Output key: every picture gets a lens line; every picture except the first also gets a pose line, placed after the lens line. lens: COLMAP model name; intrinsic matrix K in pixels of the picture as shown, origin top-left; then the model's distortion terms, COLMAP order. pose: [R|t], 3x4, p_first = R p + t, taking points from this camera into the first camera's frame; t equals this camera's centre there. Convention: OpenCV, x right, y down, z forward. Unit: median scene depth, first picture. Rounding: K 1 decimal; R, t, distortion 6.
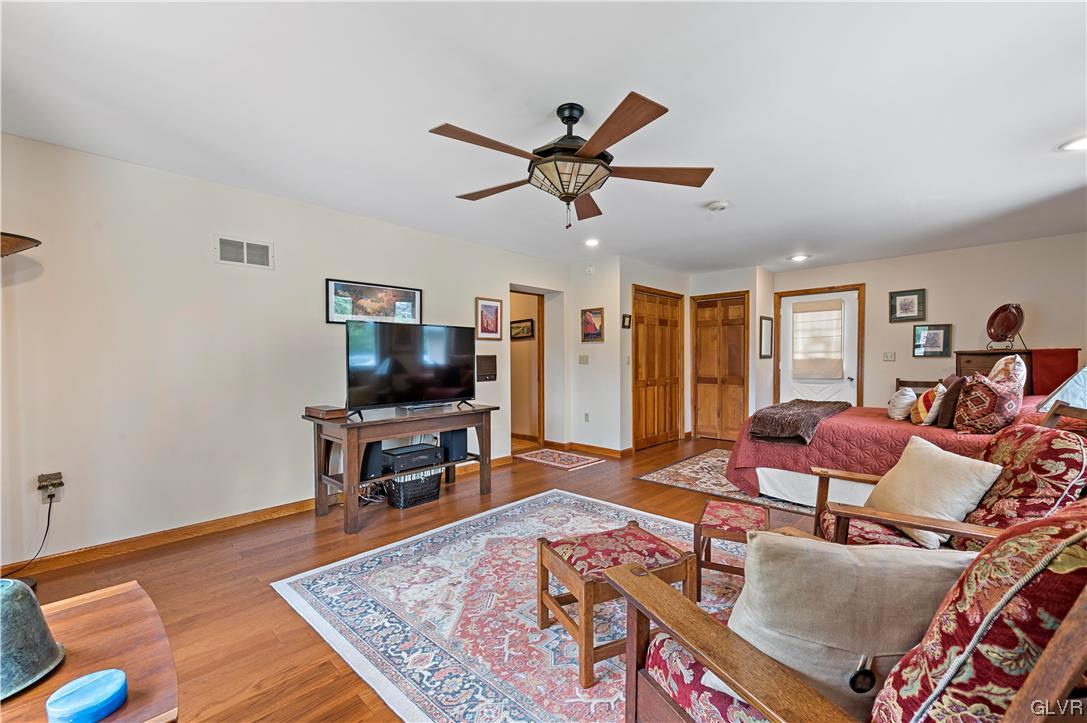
lens RADIAL K [[429.1, 0, 541.6], [0, 429.1, 363.1], [0, 0, 1]] dist [0.009691, -0.002818]
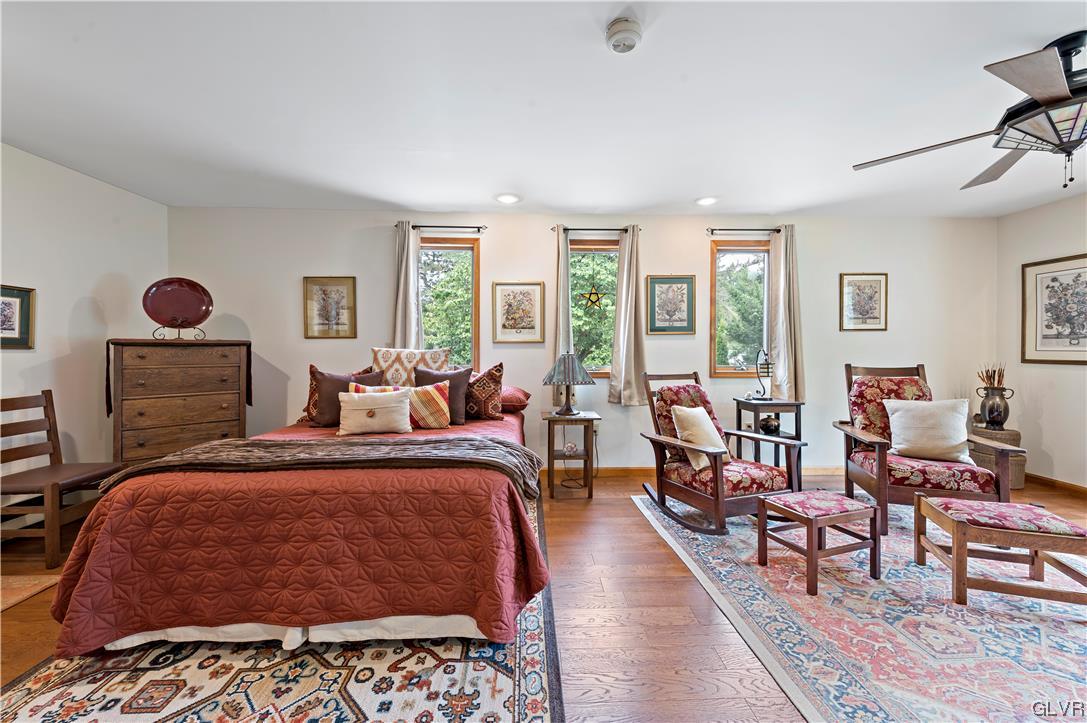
lens RADIAL K [[429.1, 0, 545.4], [0, 429.1, 350.7], [0, 0, 1]] dist [0.009691, -0.002818]
pose [[-0.728384, -0.000512, 0.685169, 0.113959], [0.007246, 0.999938, 0.008451, -0.014991], [-0.685131, 0.011120, -0.728335, 1.204254]]
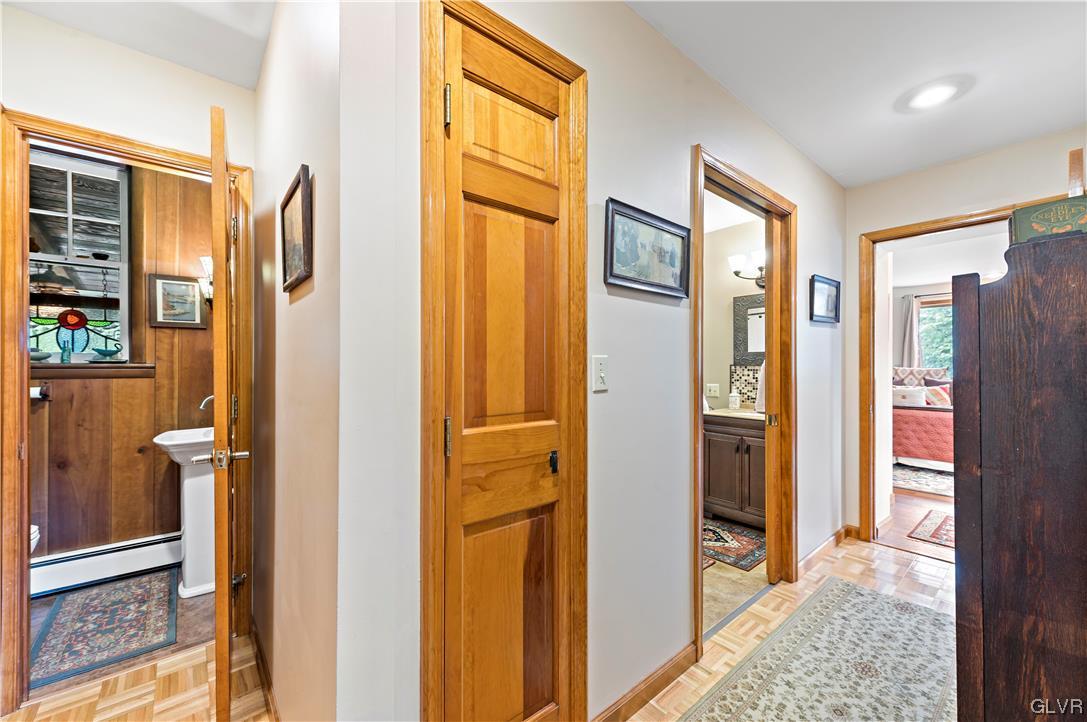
lens RADIAL K [[429.1, 0, 552.4], [0, 429.1, 365.0], [0, 0, 1]] dist [0.009691, -0.002818]
pose [[0.084186, 0.010290, 0.996397, -0.765836], [0.008353, 0.999904, -0.011032, -0.016677], [-0.996415, 0.009252, 0.084092, 1.944722]]
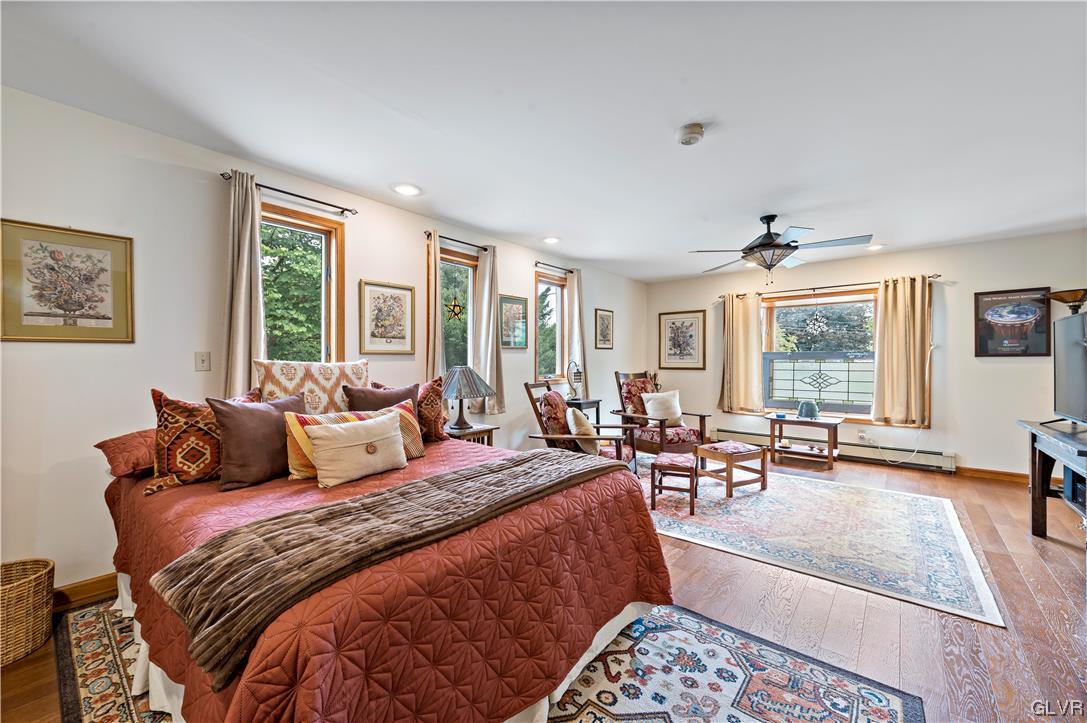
lens RADIAL K [[429.1, 0, 549.4], [0, 429.1, 359.0], [0, 0, 1]] dist [0.009691, -0.002818]
pose [[-0.995691, 0.001009, -0.092727, 0.585916], [0.000638, 0.999992, 0.004030, -0.018855], [0.092730, 0.003953, -0.995683, 1.406688]]
